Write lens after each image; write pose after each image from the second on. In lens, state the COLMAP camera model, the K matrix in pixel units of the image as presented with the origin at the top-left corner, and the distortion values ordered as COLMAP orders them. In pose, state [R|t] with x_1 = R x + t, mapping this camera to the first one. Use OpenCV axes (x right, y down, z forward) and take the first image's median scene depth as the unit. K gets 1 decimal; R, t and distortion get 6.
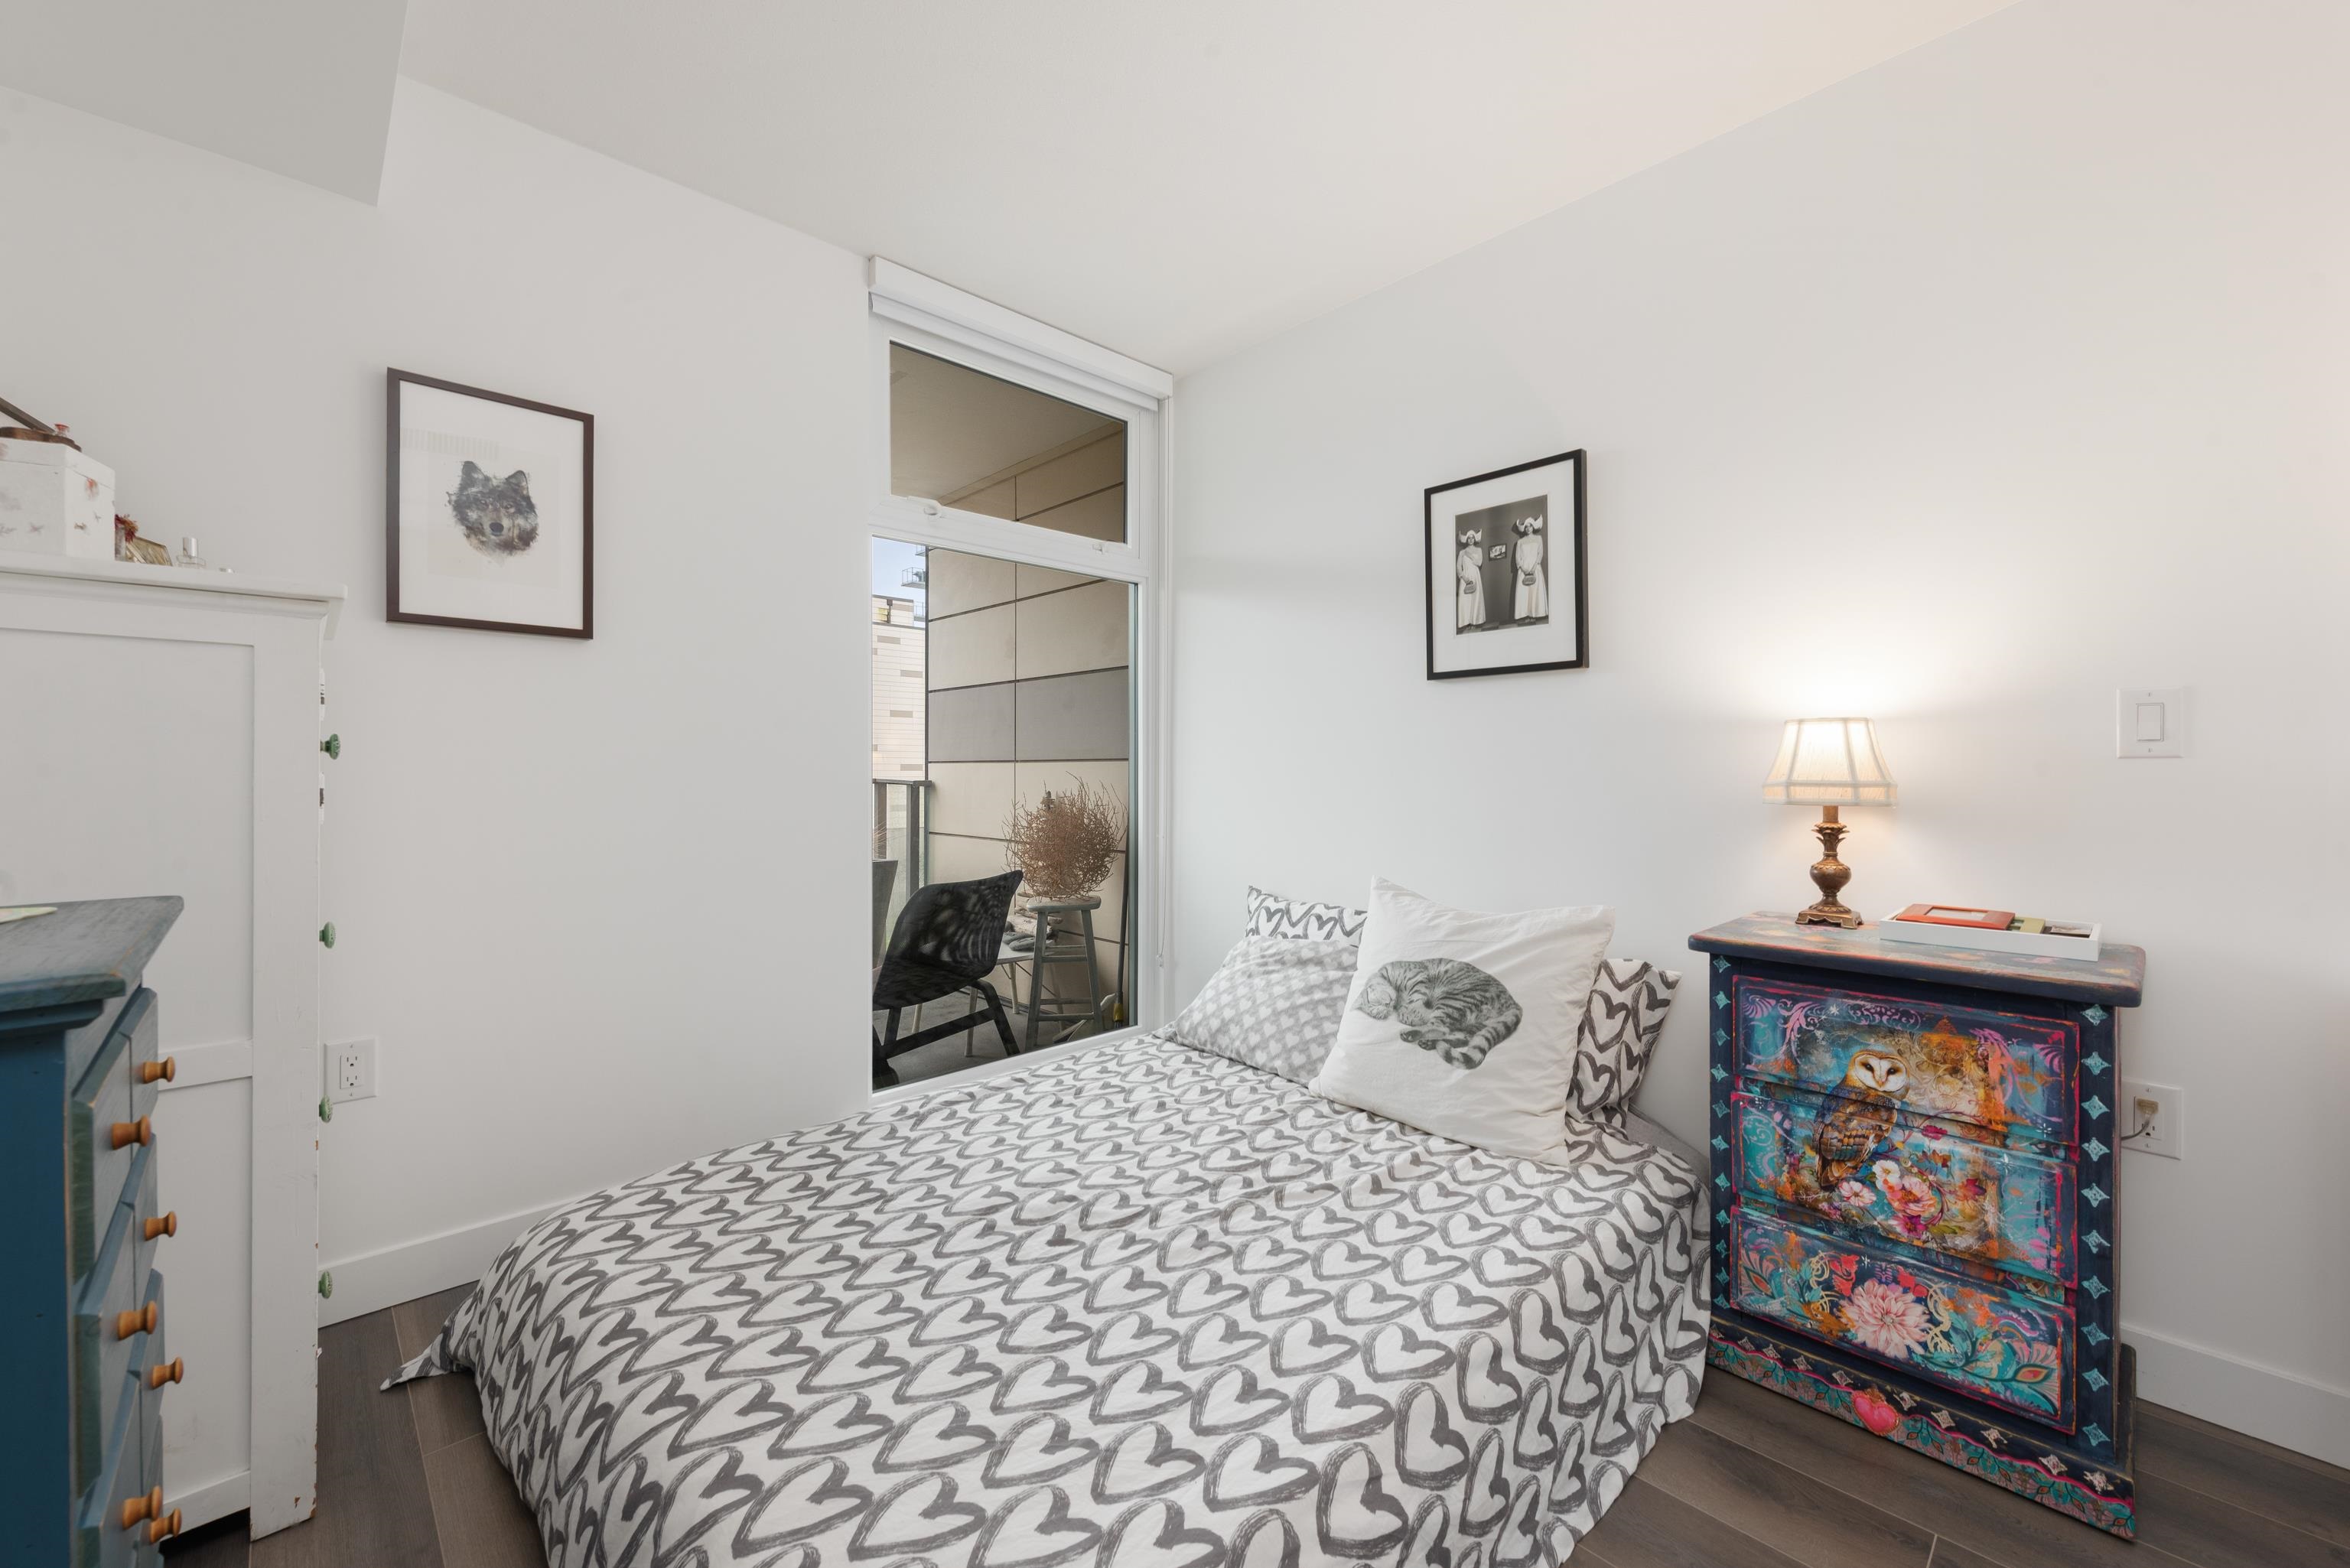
lens RADIAL K [[960.2, 0, 1152.0], [0, 960.2, 771.2], [0, 0, 1]] dist [0.010542, -0.004647]
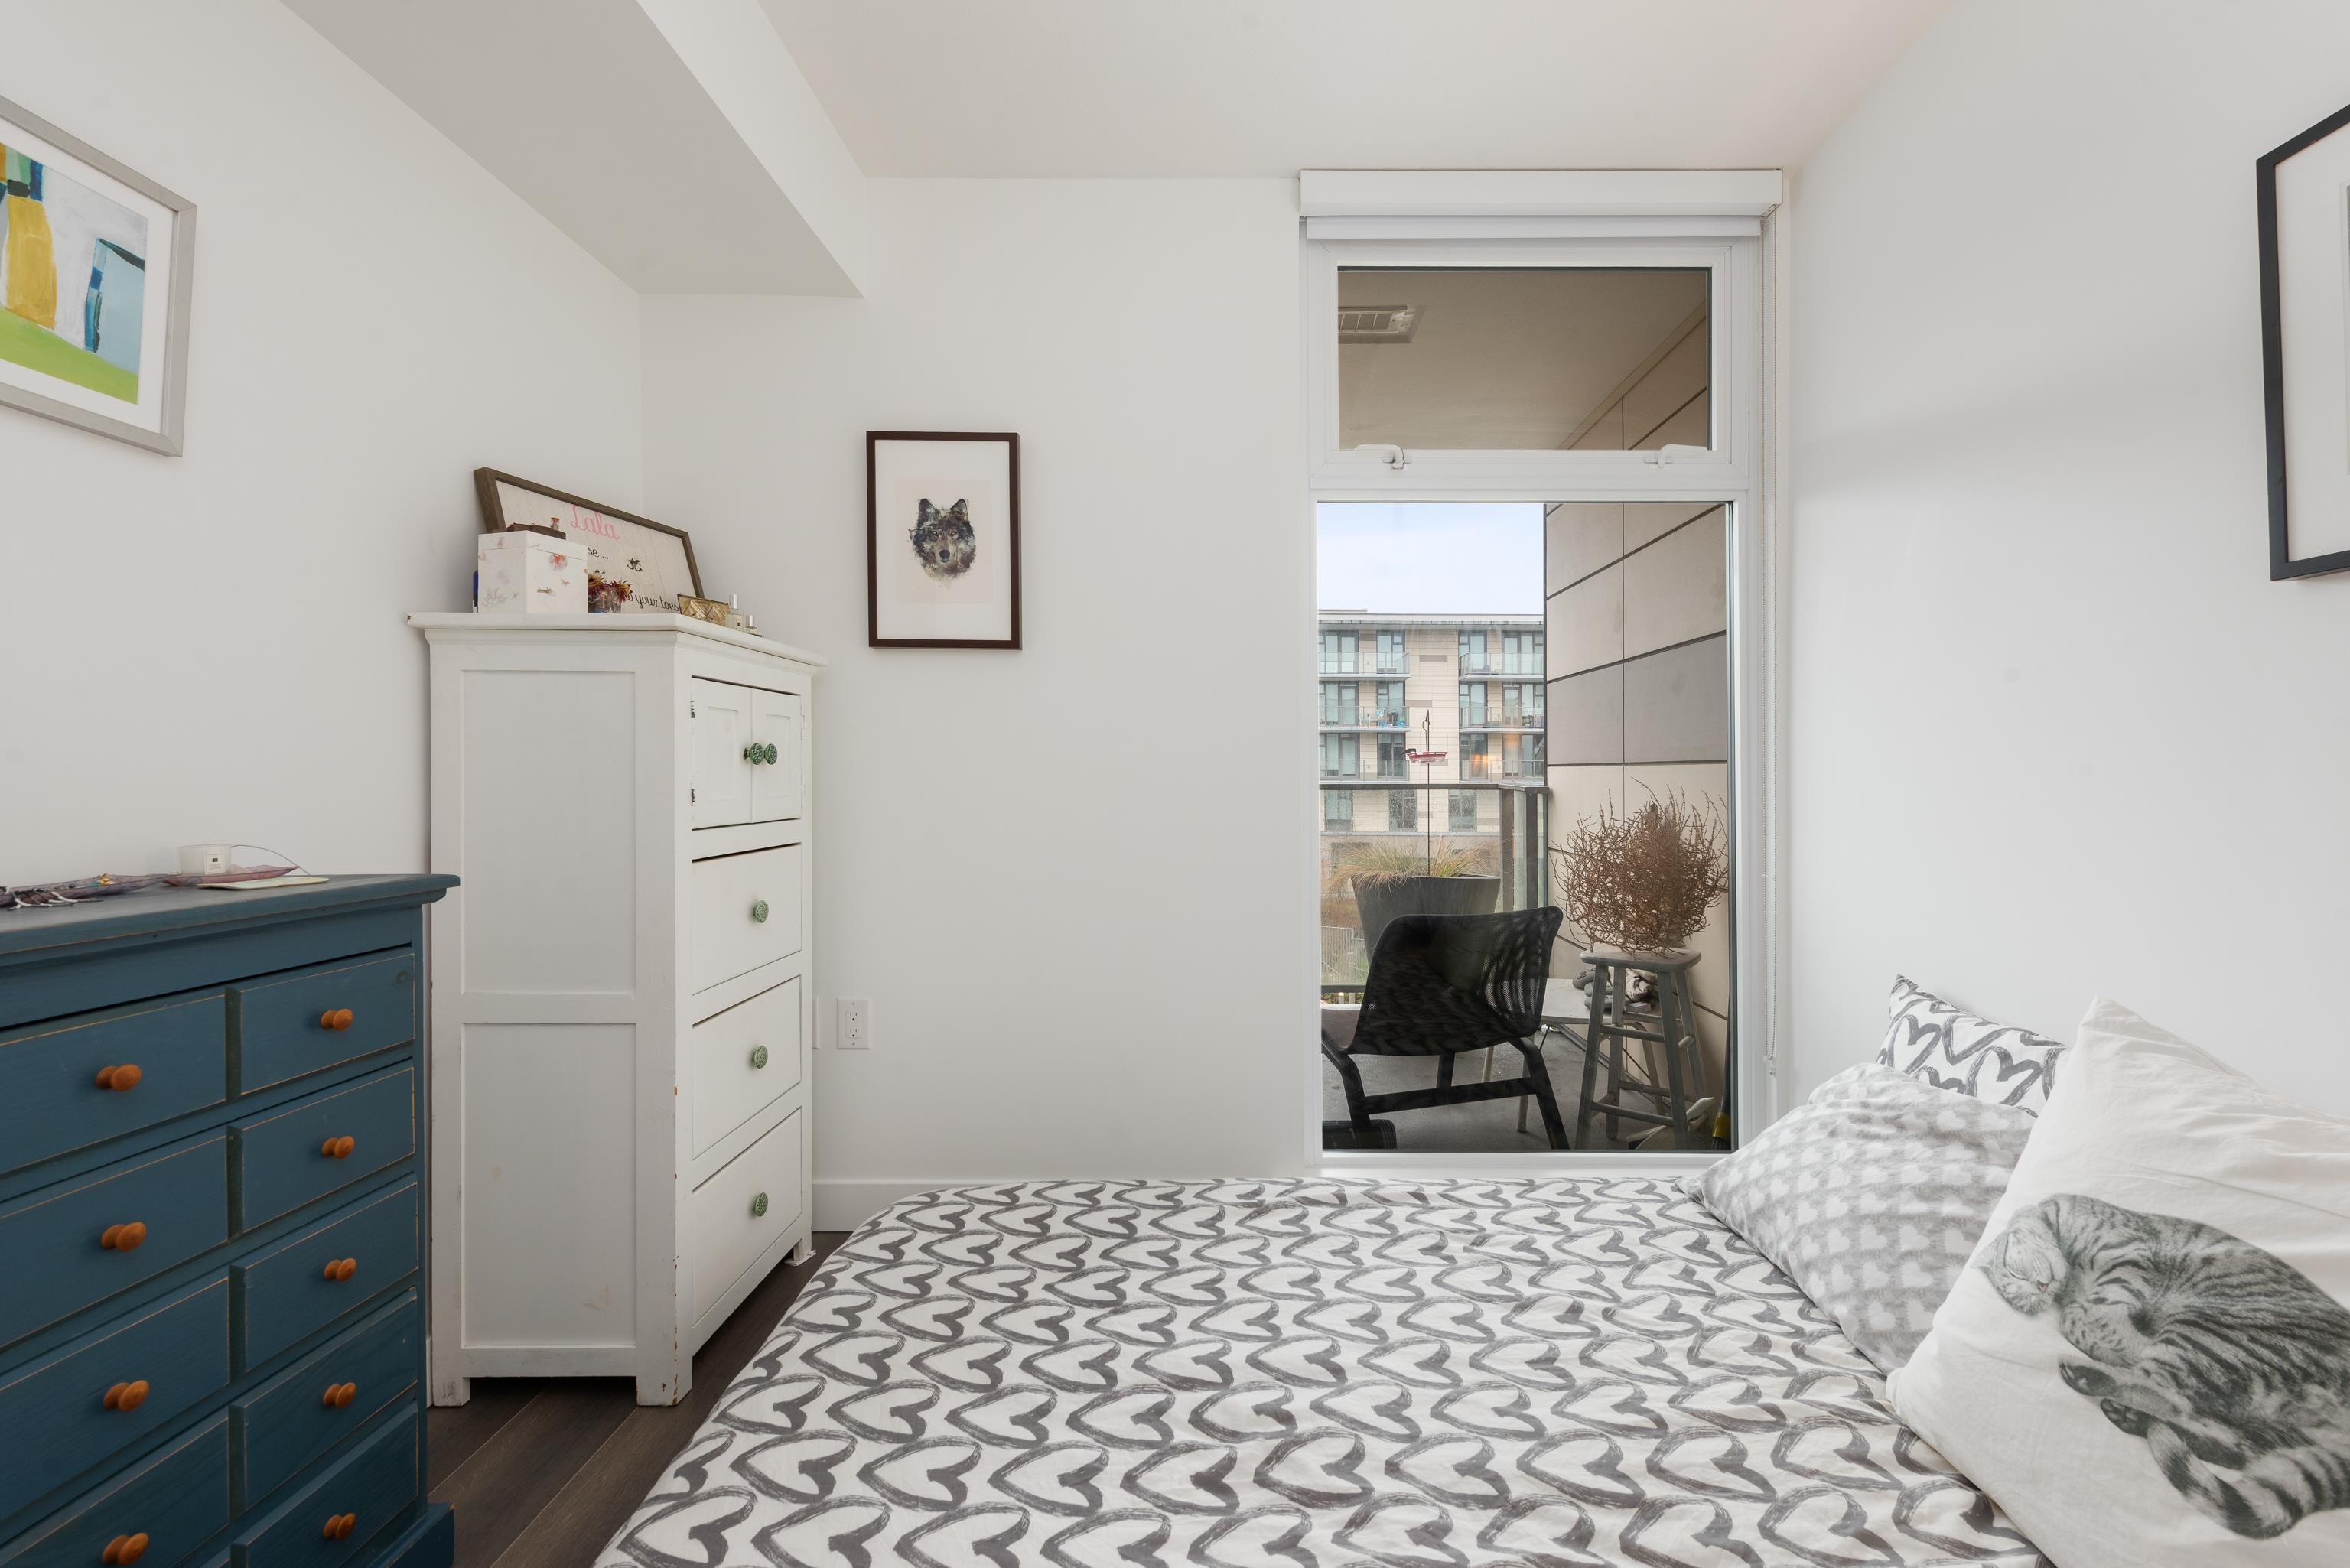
lens RADIAL K [[960.2, 0, 1169.8], [0, 960.2, 771.4], [0, 0, 1]] dist [0.010542, -0.004647]
pose [[0.727786, 0.001171, -0.685803, 0.260152], [-0.004320, 0.999987, -0.002878, -0.002204], [0.685791, 0.005057, 0.727781, 0.374116]]
